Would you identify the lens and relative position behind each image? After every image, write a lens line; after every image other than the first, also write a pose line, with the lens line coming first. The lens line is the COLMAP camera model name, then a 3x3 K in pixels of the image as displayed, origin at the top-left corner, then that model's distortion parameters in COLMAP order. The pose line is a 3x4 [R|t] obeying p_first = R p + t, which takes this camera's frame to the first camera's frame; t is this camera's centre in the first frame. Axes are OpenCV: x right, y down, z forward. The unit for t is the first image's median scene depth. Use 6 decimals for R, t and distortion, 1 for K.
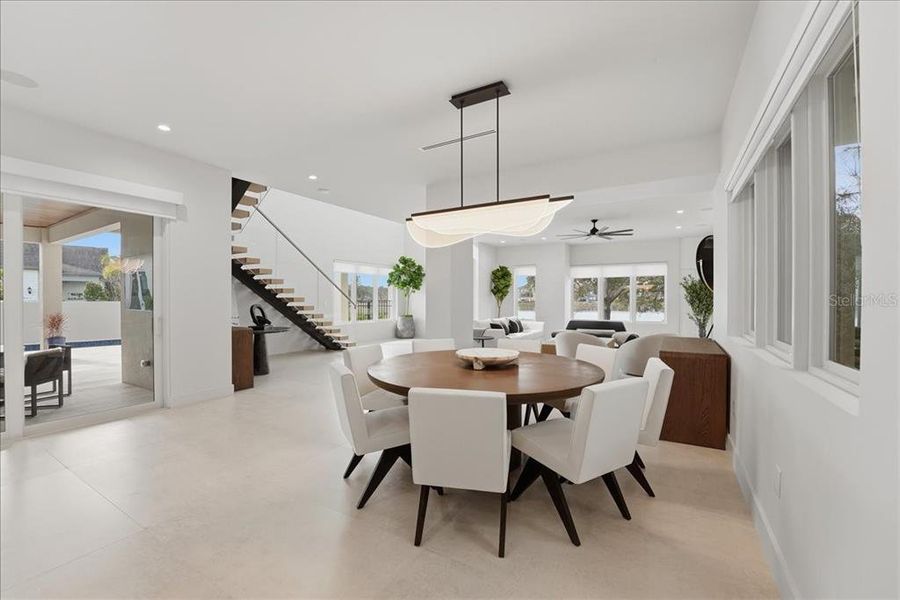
lens RADIAL K [[367.0, 0, 441.0], [0, 367.0, 301.4], [0, 0, 1]] dist [-0.023377, 0.001508]
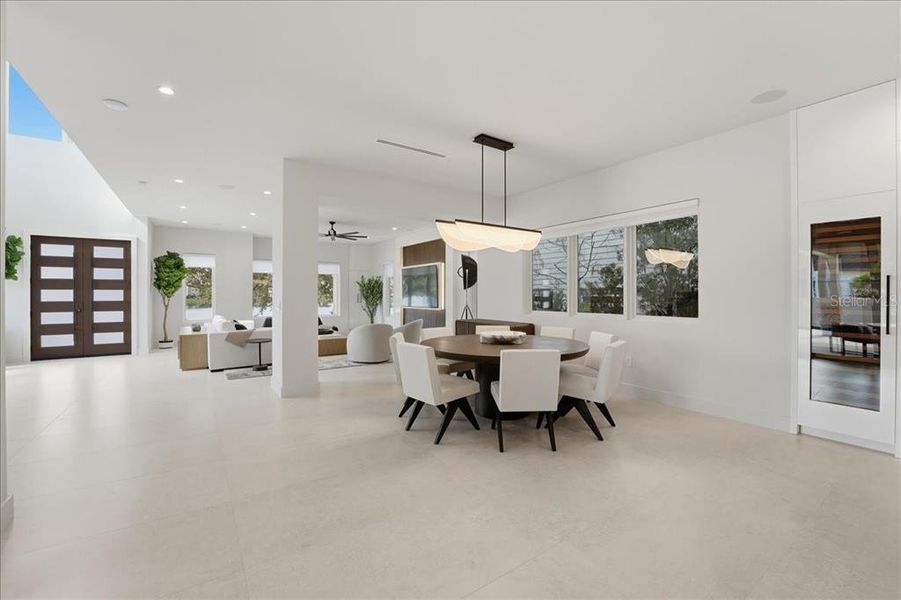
lens RADIAL K [[367.4, 0, 464.0], [0, 367.4, 294.3], [0, 0, 1]] dist [-0.023377, 0.001508]
pose [[0.440403, 0.000718, 0.897800, -0.417846], [0.006834, 0.999968, -0.004152, -0.001850], [-0.897774, 0.007964, 0.440384, 0.187650]]
